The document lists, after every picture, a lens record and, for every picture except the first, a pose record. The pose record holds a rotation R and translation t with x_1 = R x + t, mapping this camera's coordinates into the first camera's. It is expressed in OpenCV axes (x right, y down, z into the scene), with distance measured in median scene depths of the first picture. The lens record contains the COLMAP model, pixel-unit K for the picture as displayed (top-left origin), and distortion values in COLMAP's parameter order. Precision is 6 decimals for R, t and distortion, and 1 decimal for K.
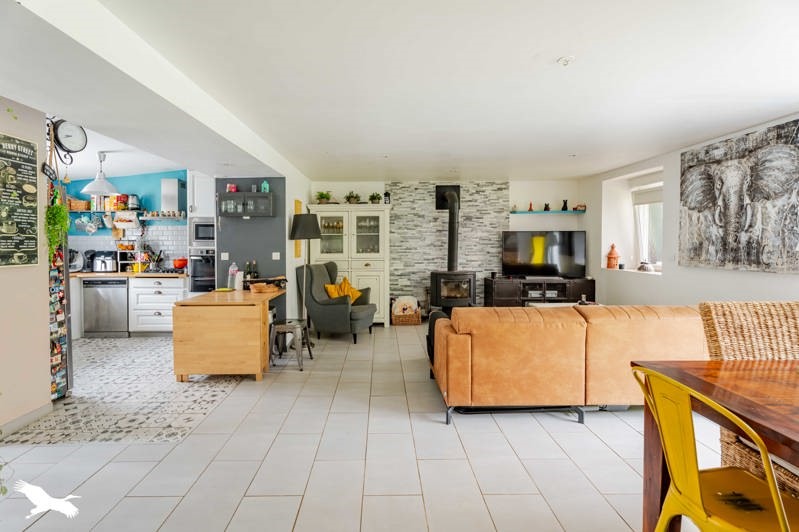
lens RADIAL K [[359.7, 0, 384.9], [0, 359.7, 248.1], [0, 0, 1]] dist [0.001610, -0.000026]
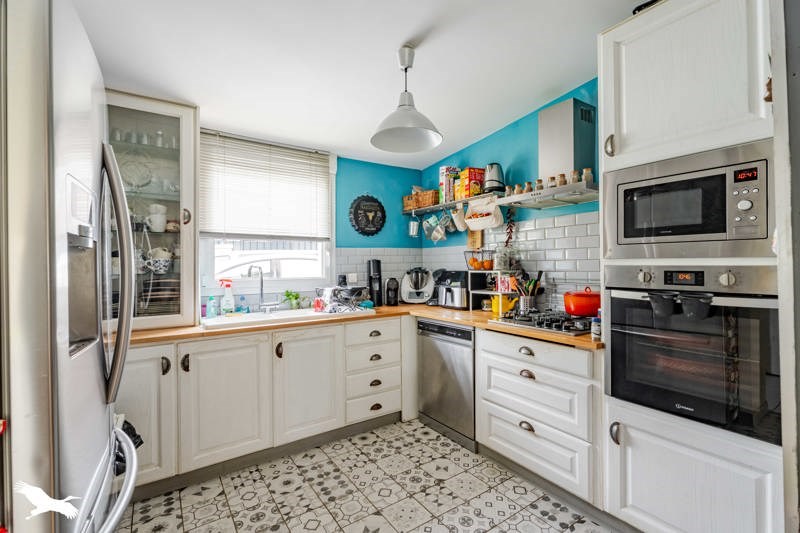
lens RADIAL K [[360.2, 0, 399.5], [0, 360.2, 265.6], [0, 0, 1]] dist [0.001610, -0.000026]
pose [[0.547818, -0.005110, -0.836582, -0.350863], [-0.000738, 0.999978, -0.006591, 0.002984], [0.836597, 0.004228, 0.547802, 0.625136]]
